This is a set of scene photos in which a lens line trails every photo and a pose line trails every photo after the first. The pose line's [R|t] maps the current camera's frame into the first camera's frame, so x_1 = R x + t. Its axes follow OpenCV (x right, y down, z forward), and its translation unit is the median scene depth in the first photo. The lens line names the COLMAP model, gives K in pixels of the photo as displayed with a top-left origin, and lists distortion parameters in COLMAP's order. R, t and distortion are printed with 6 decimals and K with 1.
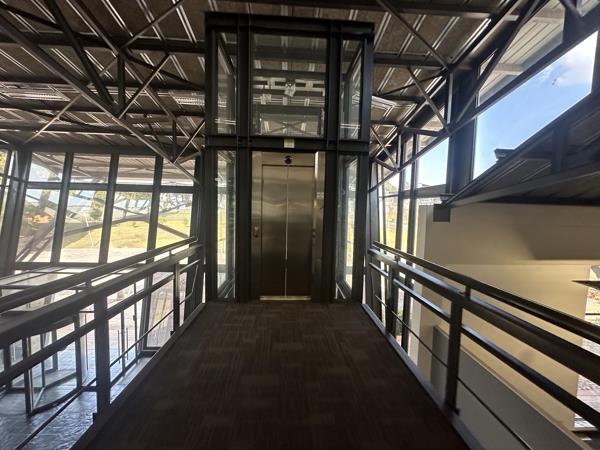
lens RADIAL K [[239.1, 0, 299.0], [0, 239.1, 223.9], [0, 0, 1]] dist [-0.008155, 0.000609]
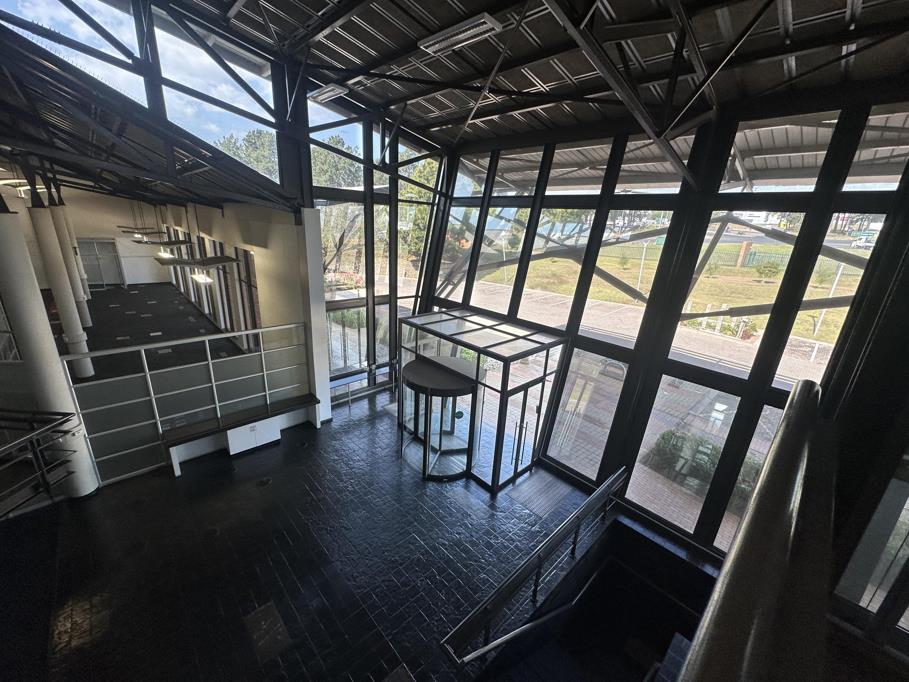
lens RADIAL K [[362.2, 0, 452.9], [0, 362.2, 339.3], [0, 0, 1]] dist [-0.008155, 0.000609]
pose [[0.645019, 0.244697, -0.723929, -0.139965], [-0.088668, 0.964912, 0.247150, -0.017041], [0.759005, -0.095227, 0.644083, 0.162325]]
